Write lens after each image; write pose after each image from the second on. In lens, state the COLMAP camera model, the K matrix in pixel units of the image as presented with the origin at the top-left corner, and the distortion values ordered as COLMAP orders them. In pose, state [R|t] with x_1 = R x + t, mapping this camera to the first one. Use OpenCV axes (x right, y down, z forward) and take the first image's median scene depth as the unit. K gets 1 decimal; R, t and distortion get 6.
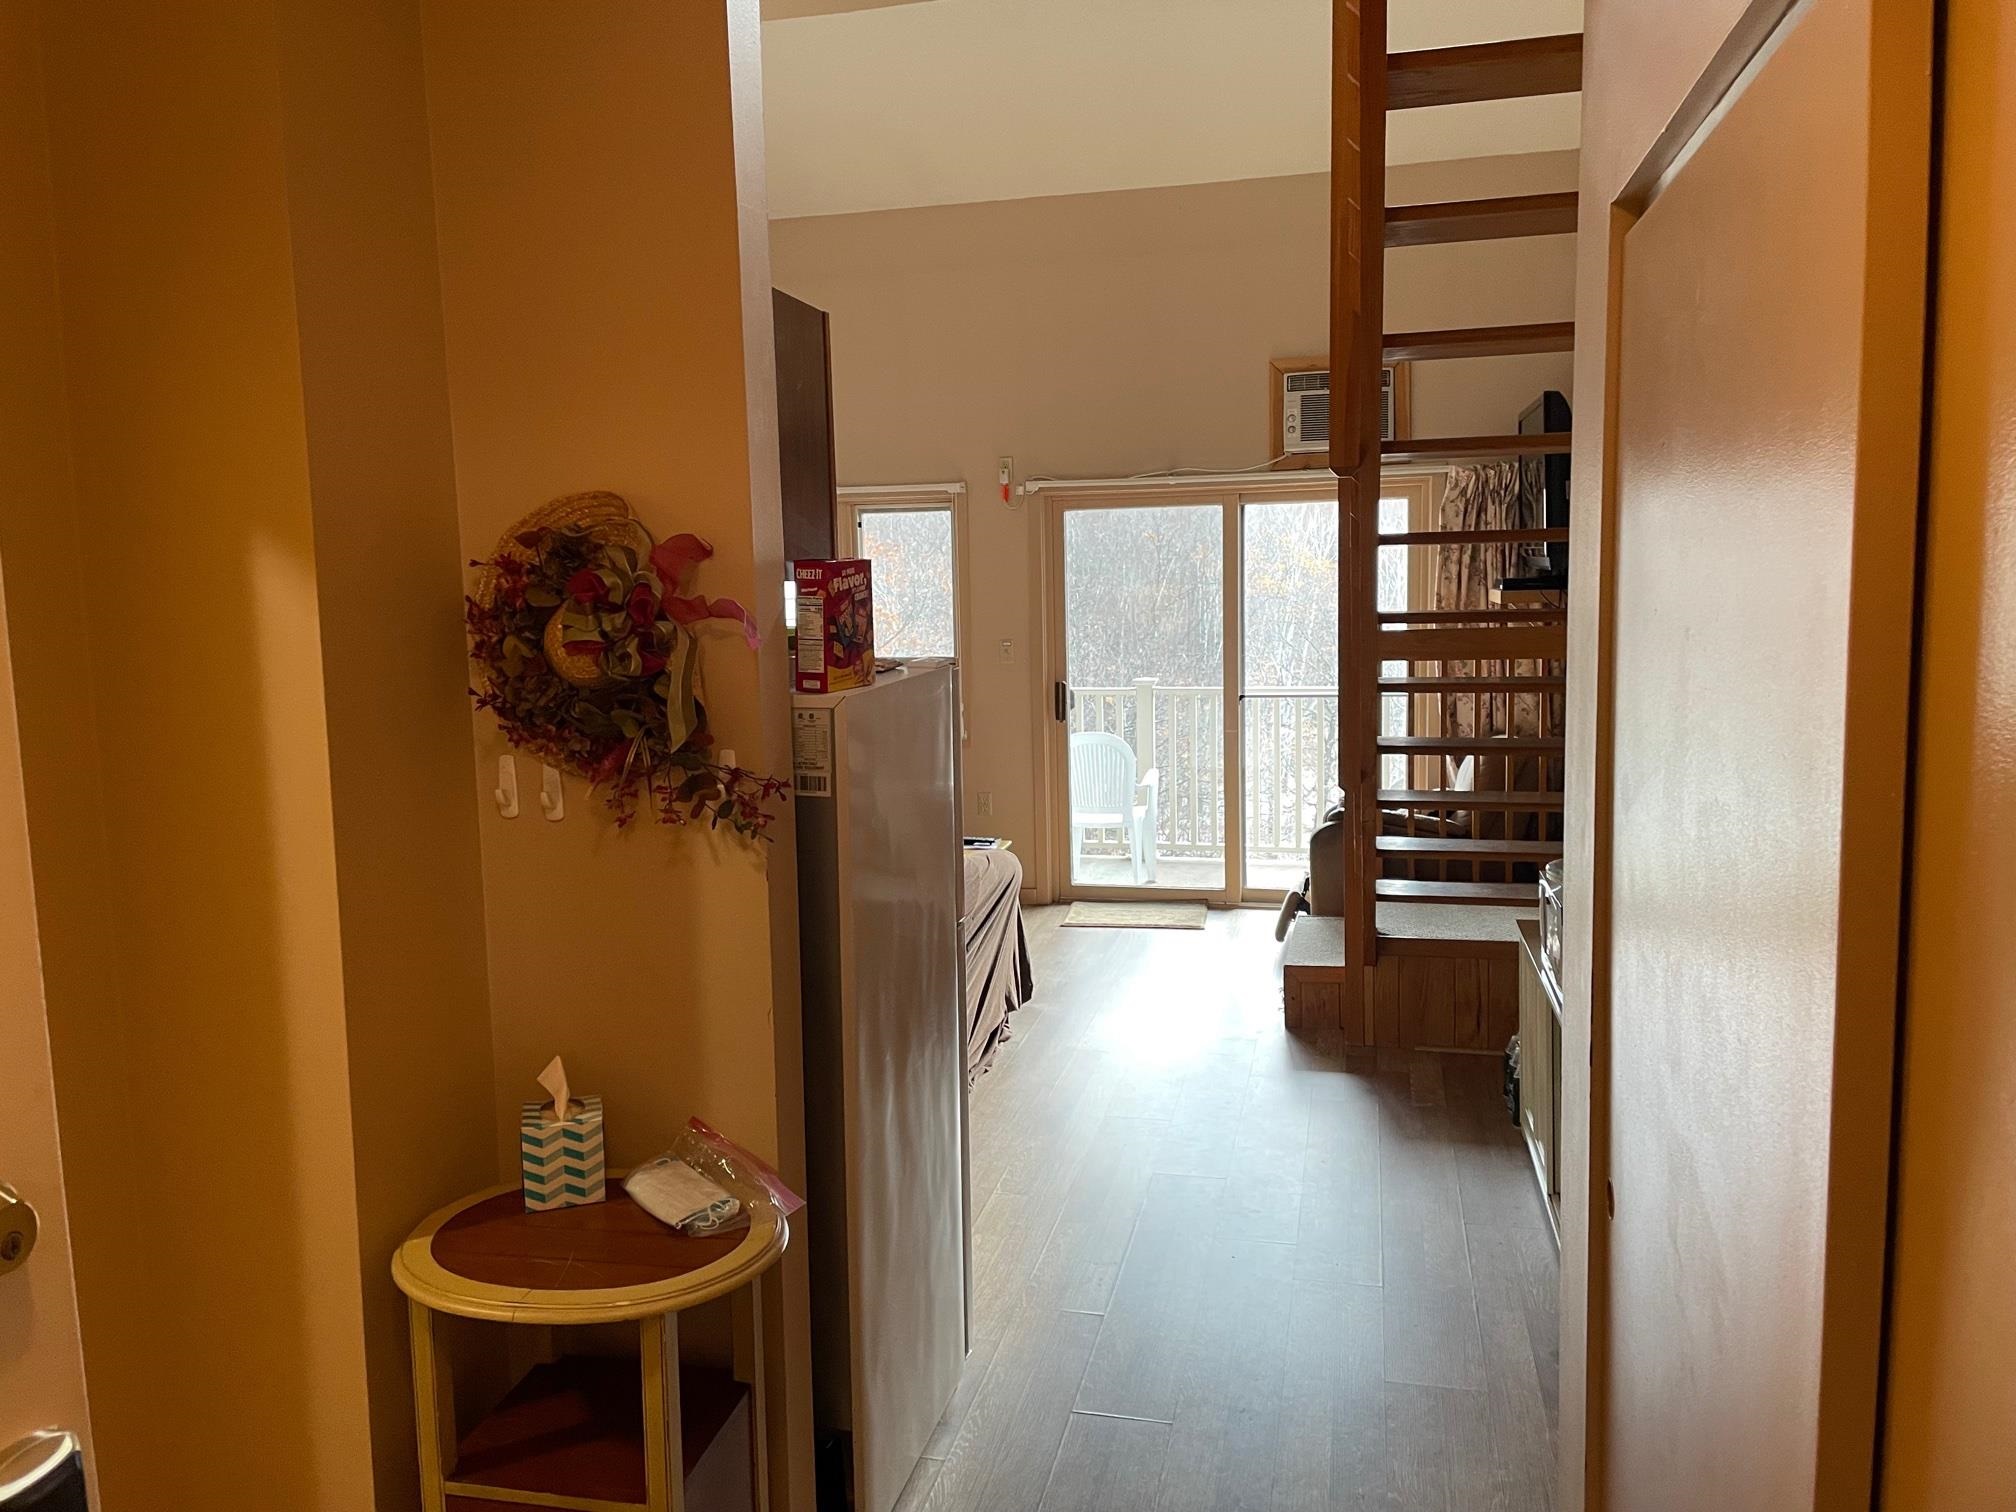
lens RADIAL K [[1522.0, 0, 980.8], [0, 1522.0, 732.9], [0, 0, 1]] dist [0.087691, -0.000084]
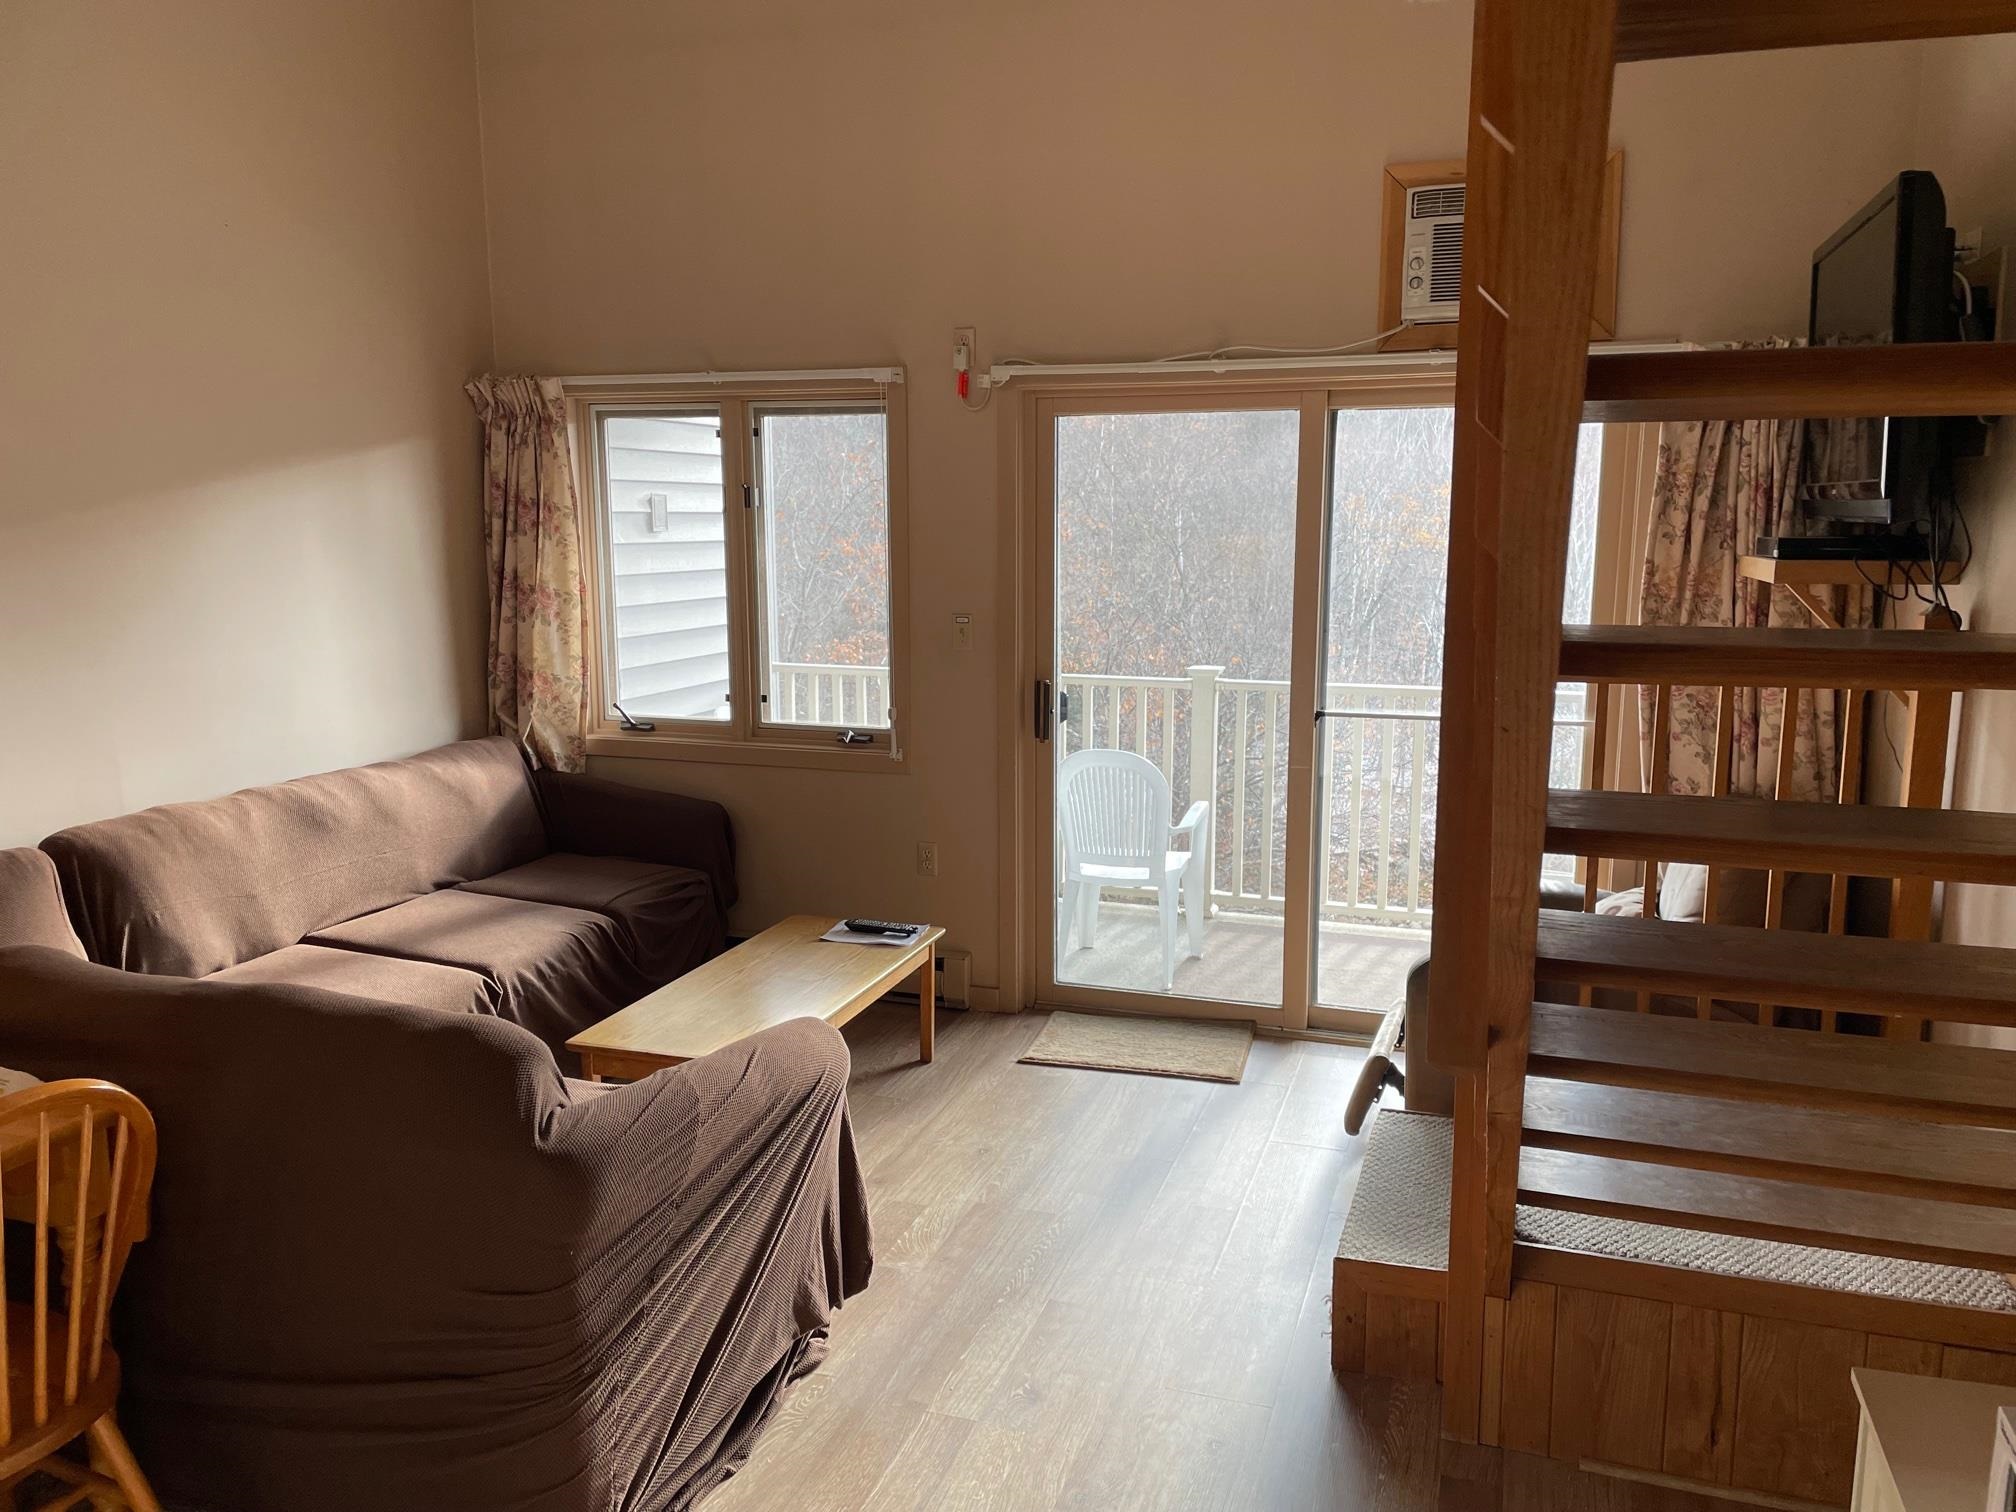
lens RADIAL K [[1514.2, 0, 1015.3], [0, 1514.2, 759.7], [0, 0, 1]] dist [0.092724, -0.120711]
pose [[0.996904, 0.036693, -0.069544, 0.093551], [-0.033073, 0.998072, 0.052520, -0.035657], [0.071337, -0.050057, 0.996195, 0.373389]]
